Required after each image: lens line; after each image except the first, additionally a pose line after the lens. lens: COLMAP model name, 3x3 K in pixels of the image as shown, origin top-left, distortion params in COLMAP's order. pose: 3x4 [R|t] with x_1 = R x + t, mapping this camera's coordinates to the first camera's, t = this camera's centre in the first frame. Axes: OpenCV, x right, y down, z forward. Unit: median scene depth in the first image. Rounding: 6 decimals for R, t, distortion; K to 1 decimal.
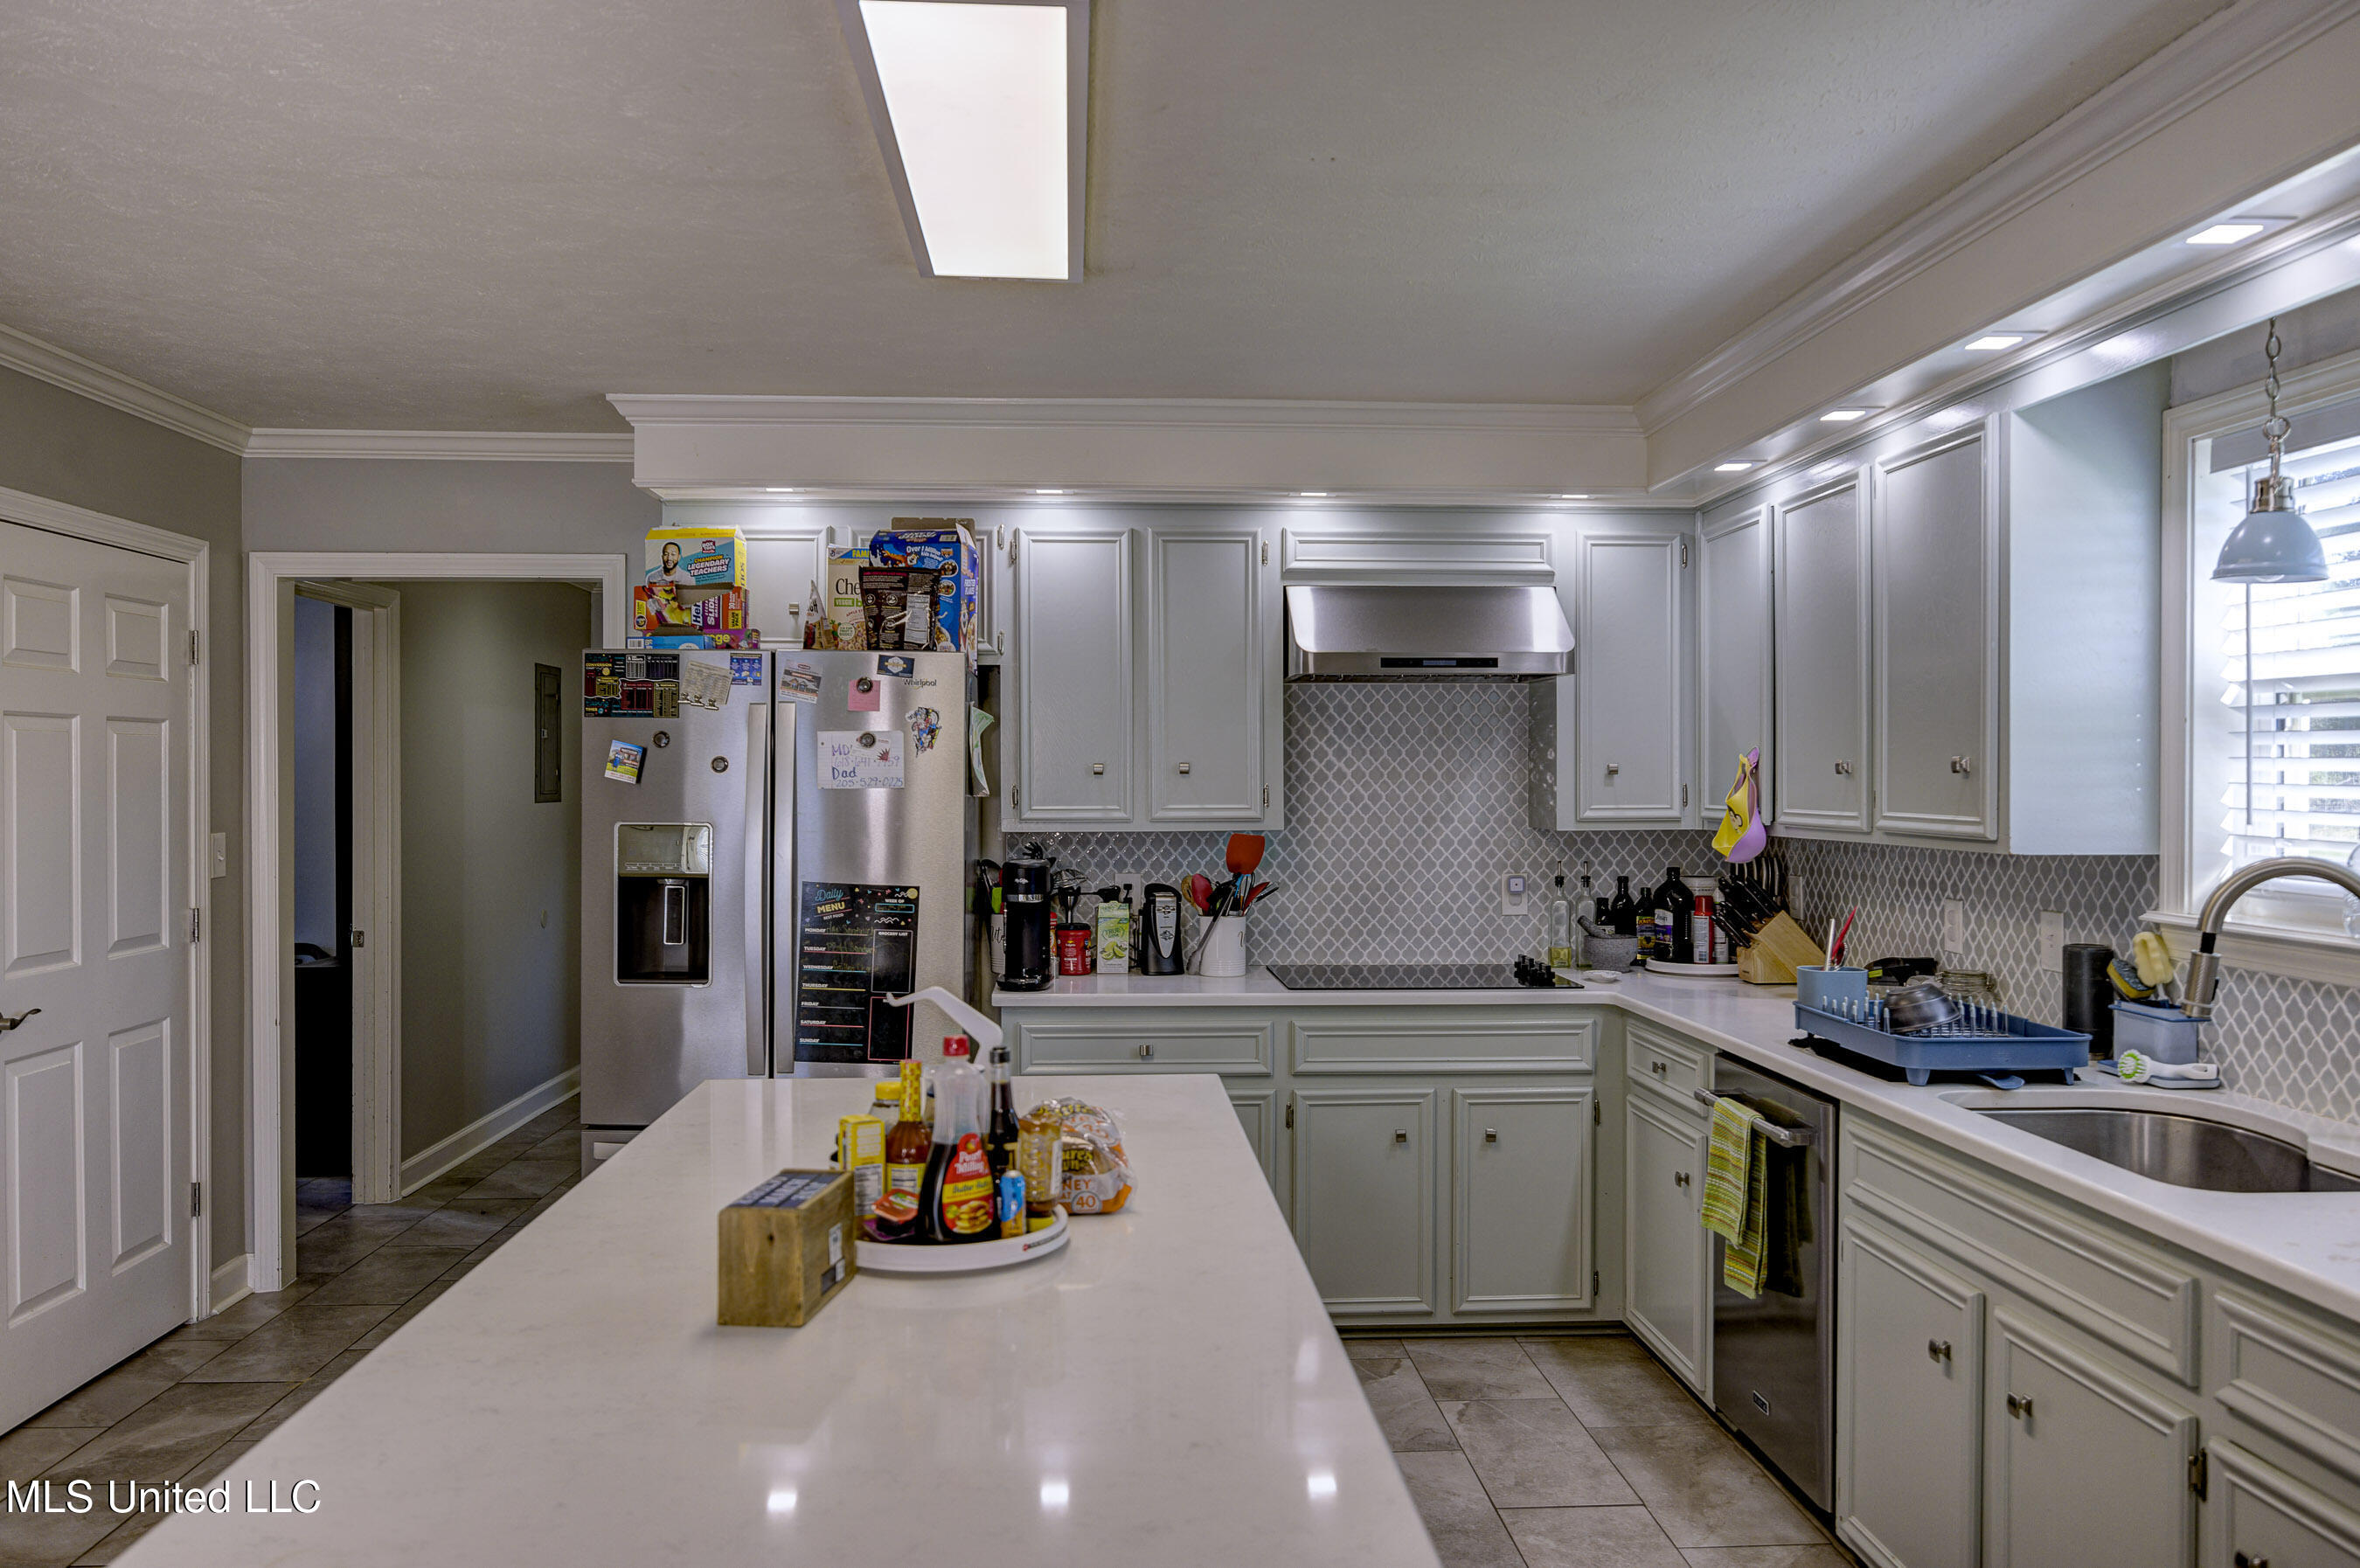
lens RADIAL K [[1731.8, 0, 1180.0], [0, 1731.8, 784.0], [0, 0, 1]] dist [0.004892, -0.039173]
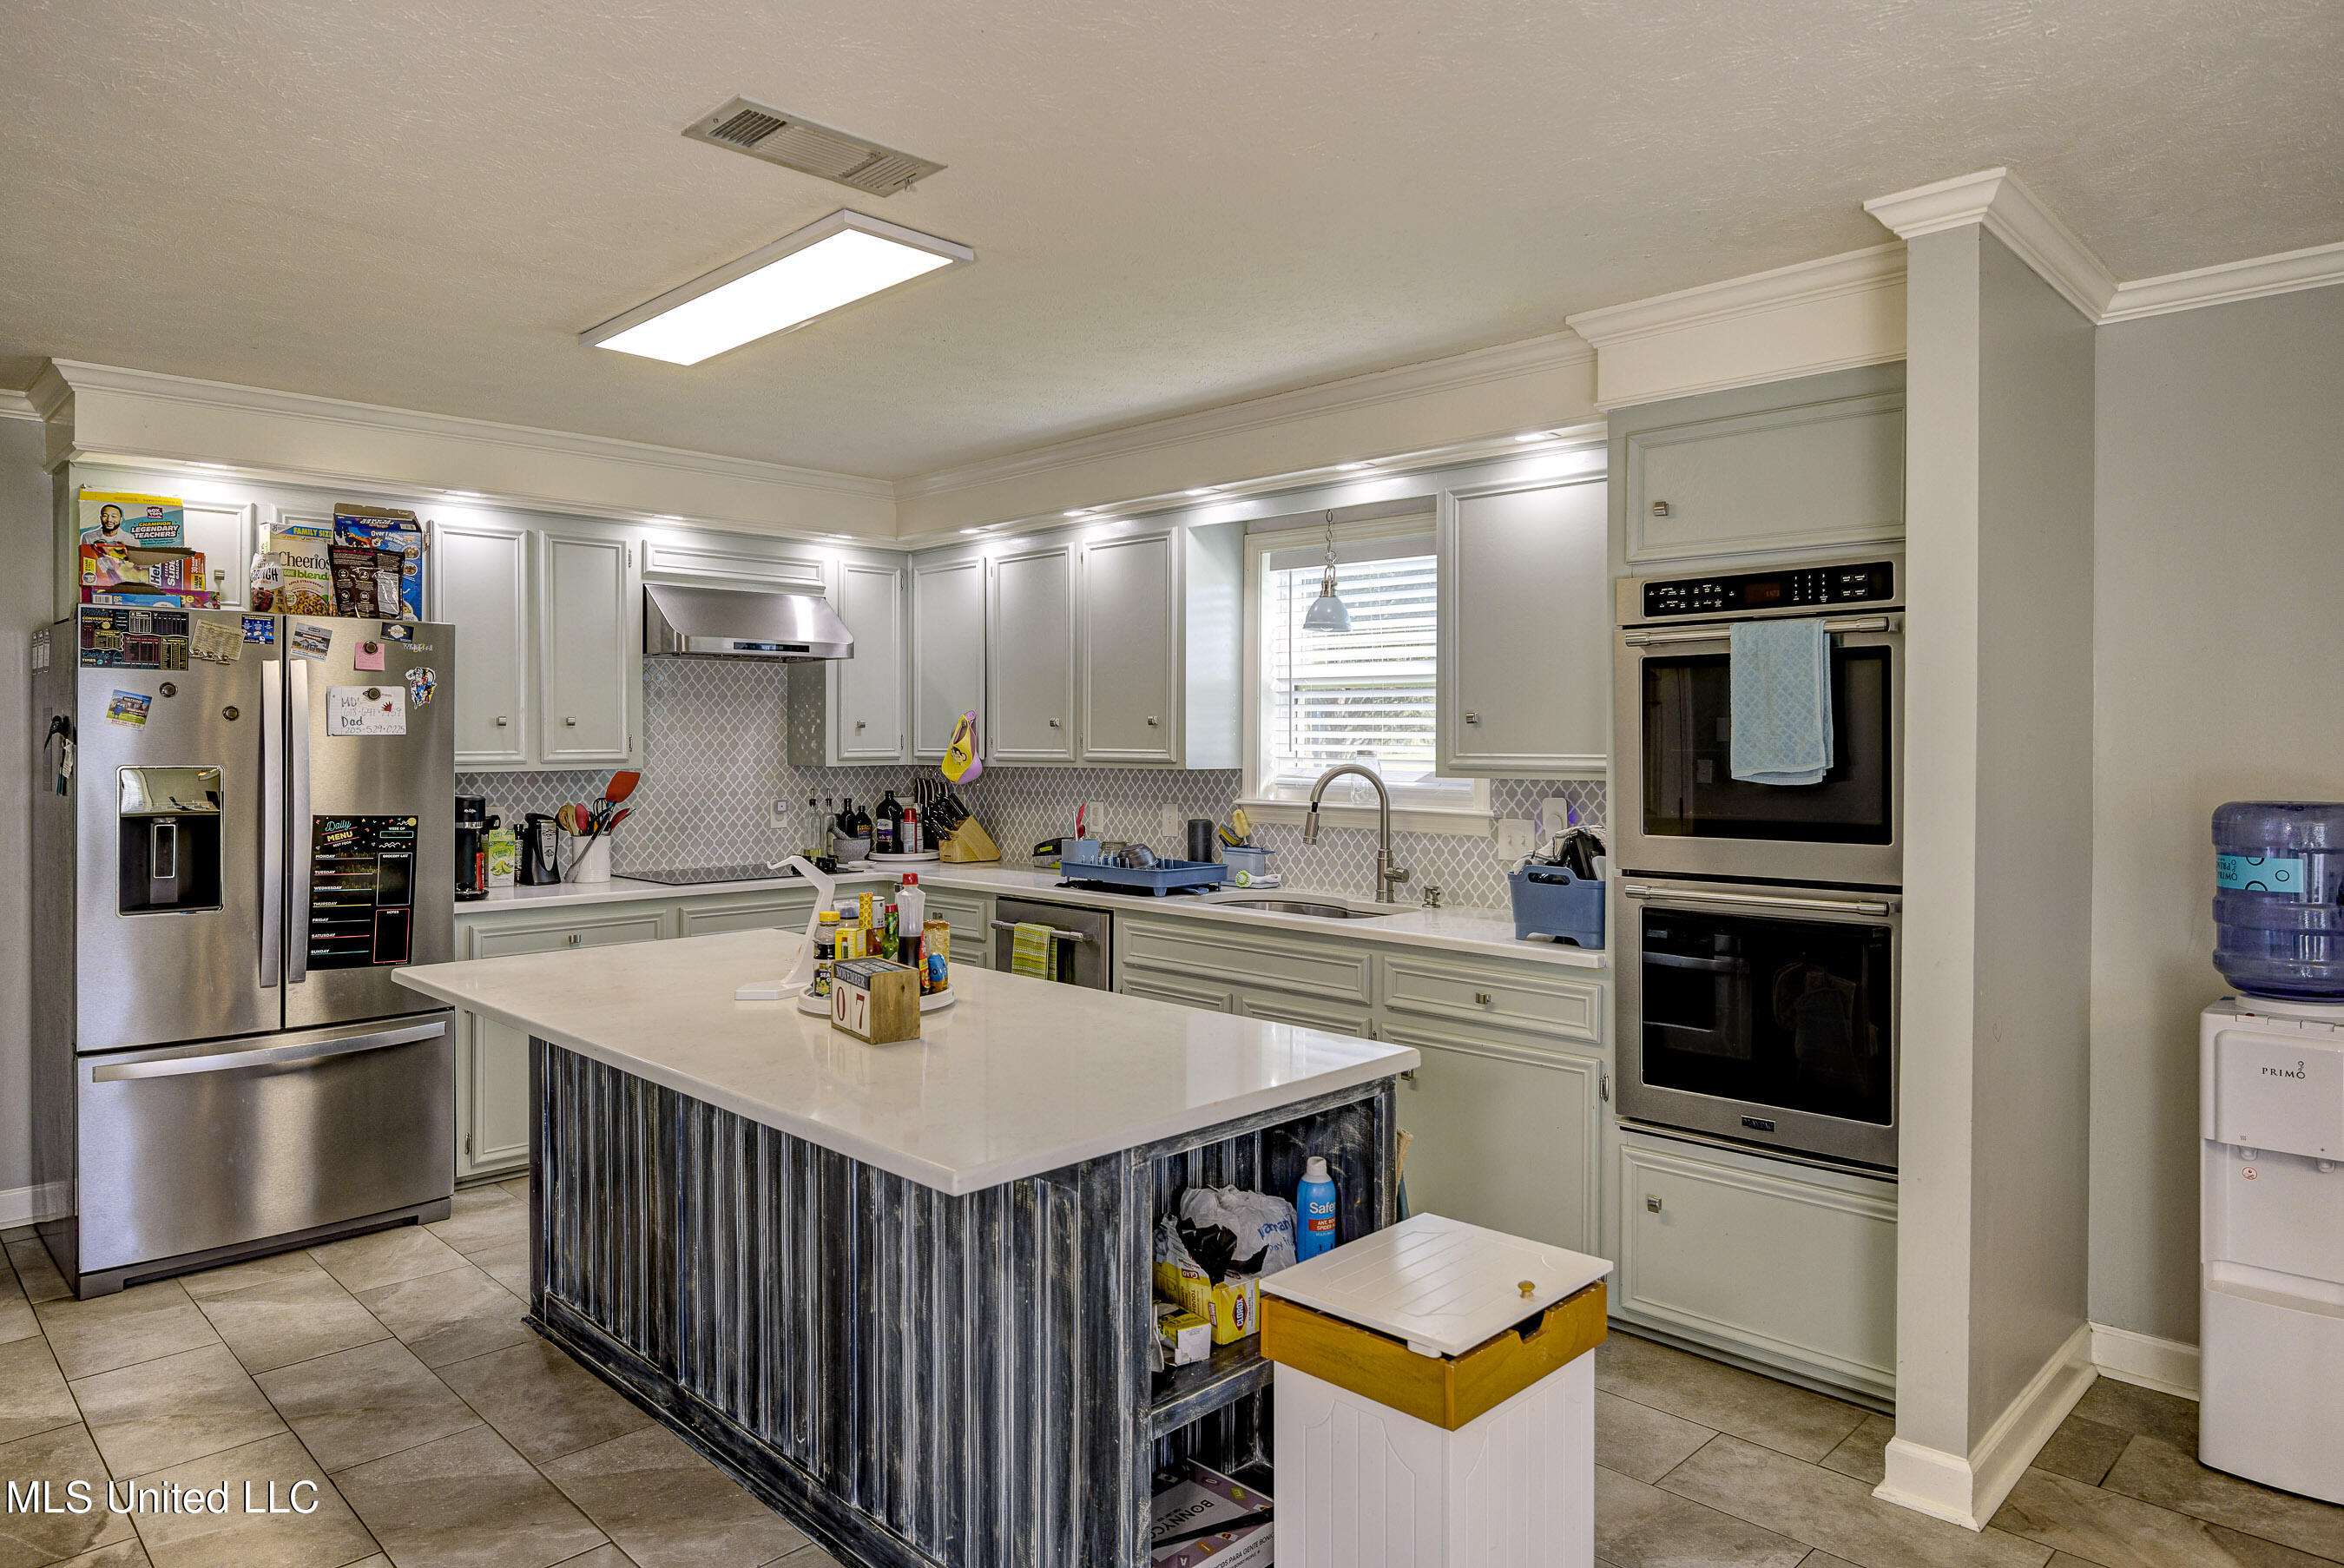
lens RADIAL K [[1429.9, 0, 1170.9], [0, 1429.9, 767.9], [0, 0, 1]] dist [-0.007954, -0.002974]
pose [[0.746113, -0.013514, 0.665682, -0.386953], [0.003182, 0.999855, 0.016731, 0.009706], [-0.665812, -0.010365, 0.746048, -0.086998]]
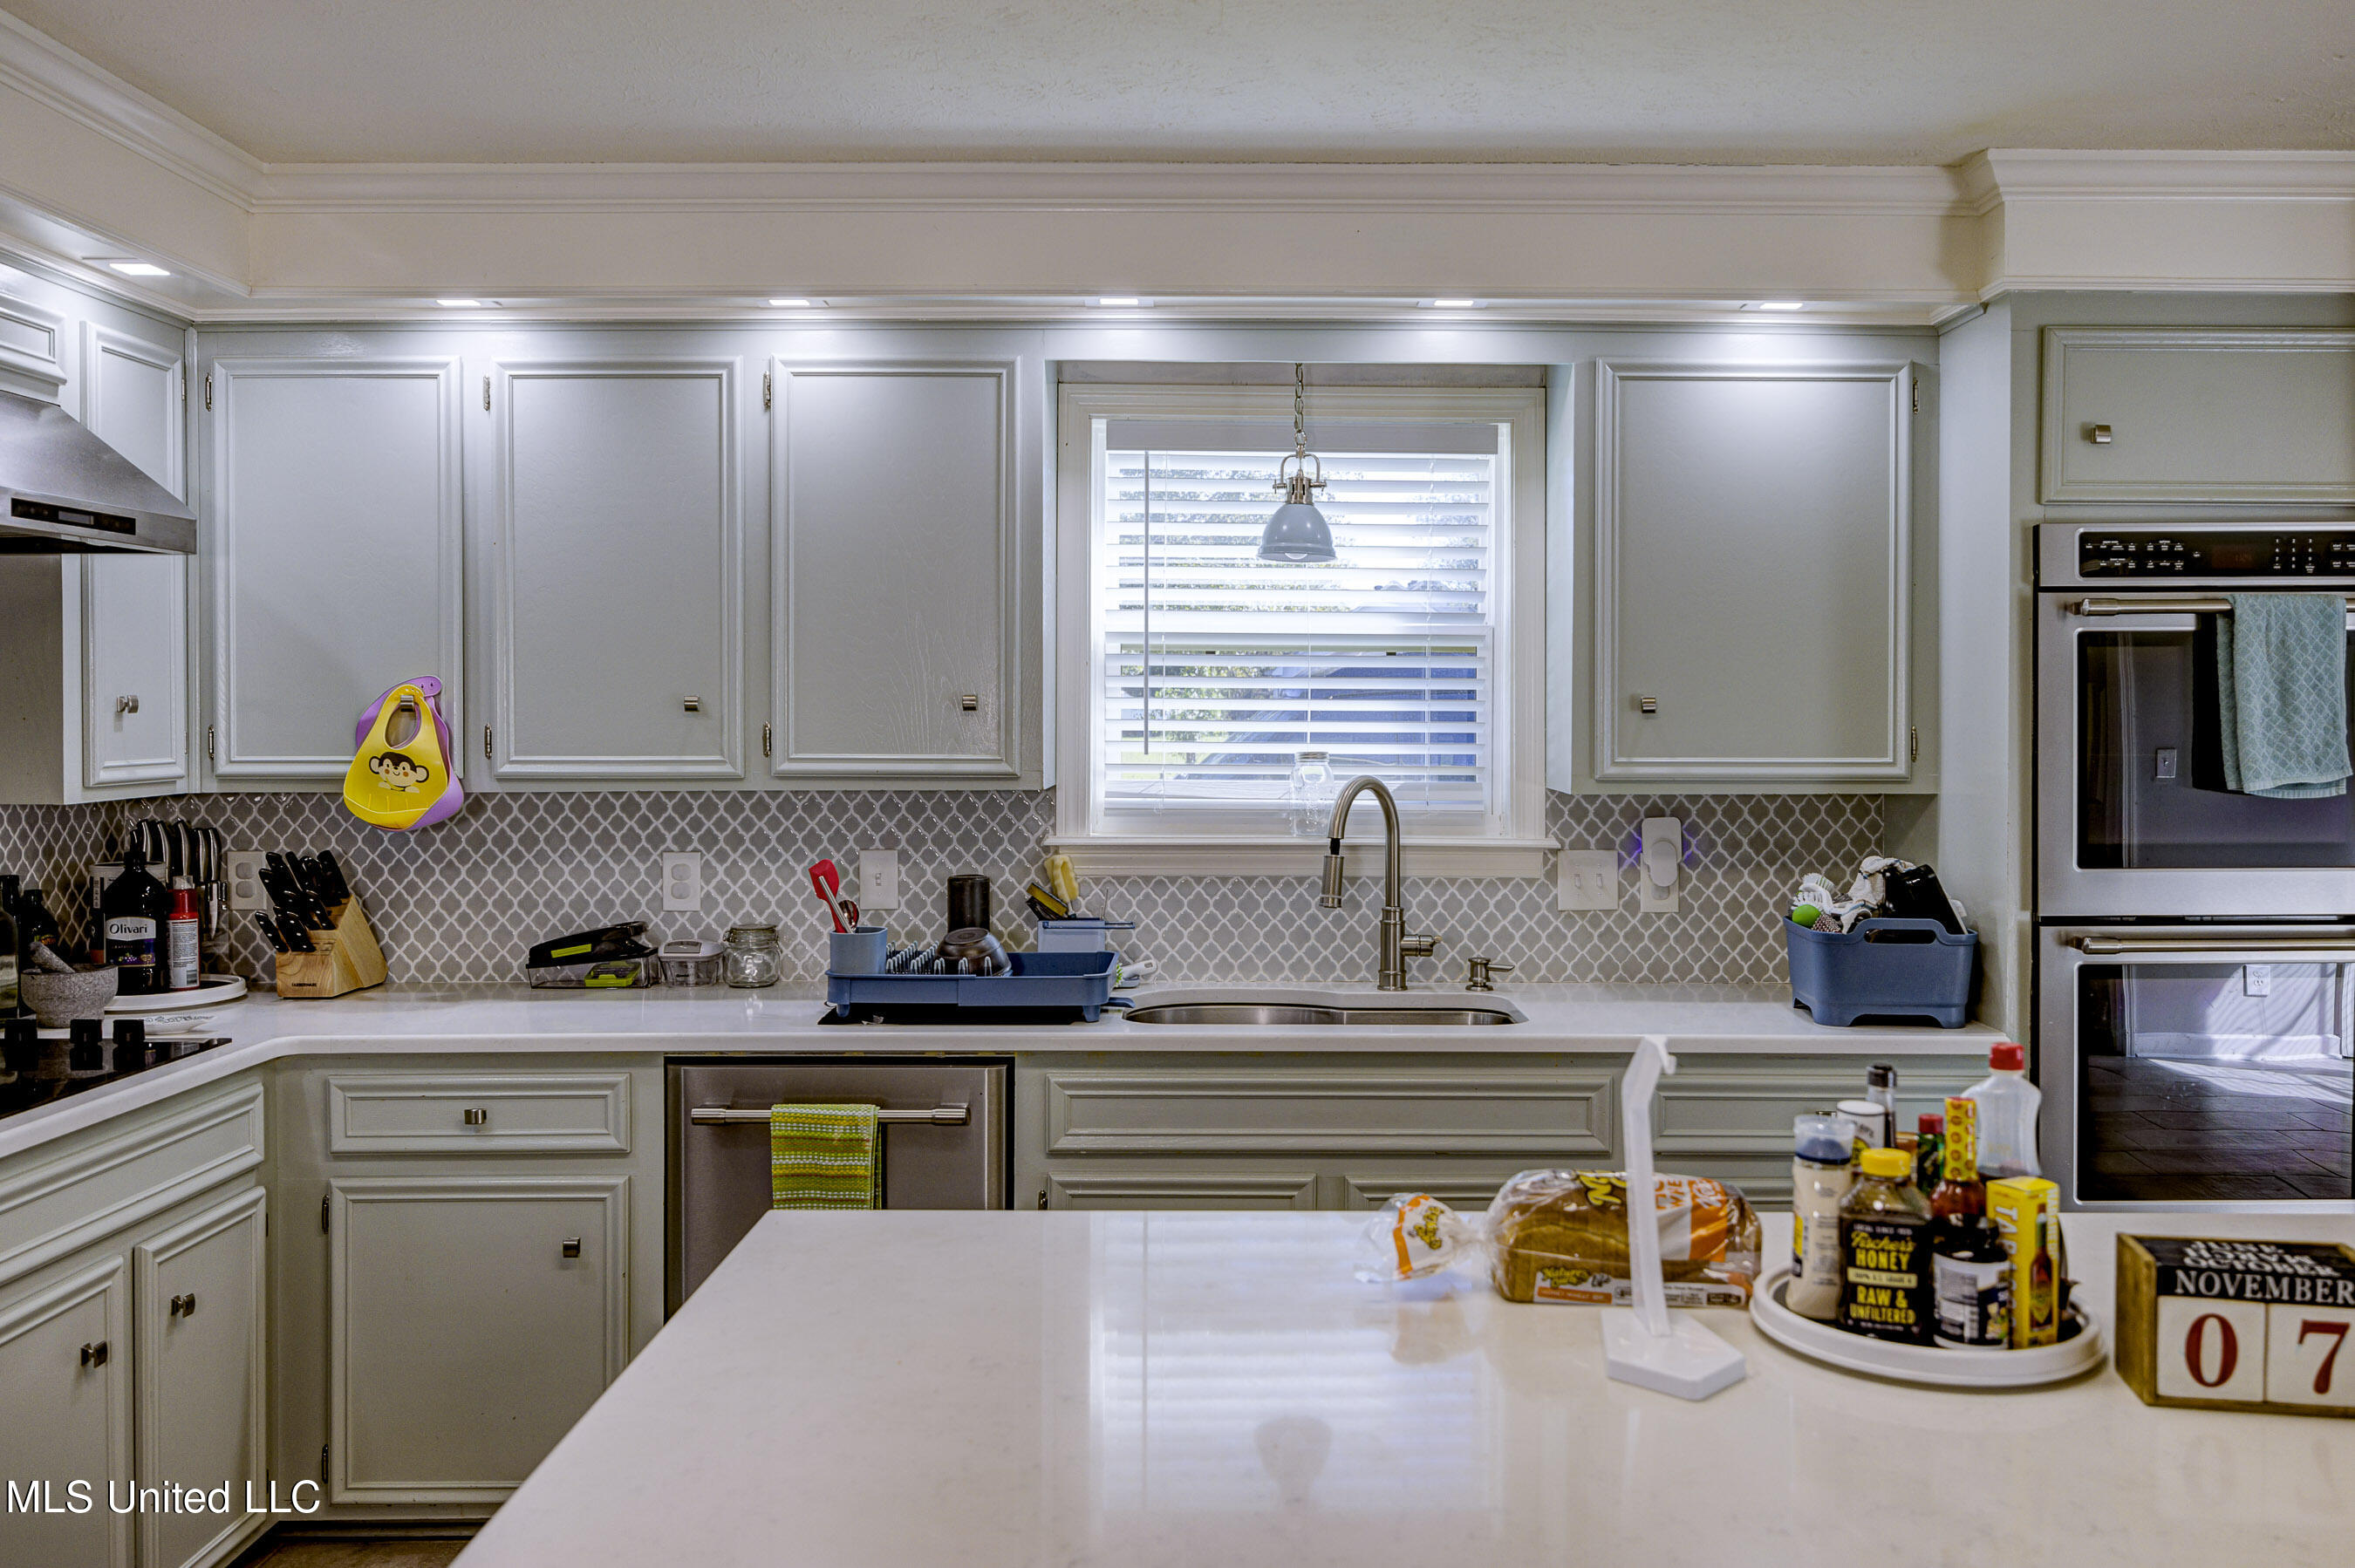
lens RADIAL K [[1873.8, 0, 1177.5], [0, 1873.8, 784.0], [0, 0, 1]] dist [-0.005378, 0.000394]
pose [[0.041136, -0.039391, 0.998377, -0.452983], [0.003652, 0.999222, 0.039274, -0.004916], [-0.999147, 0.002031, 0.041248, 0.626839]]
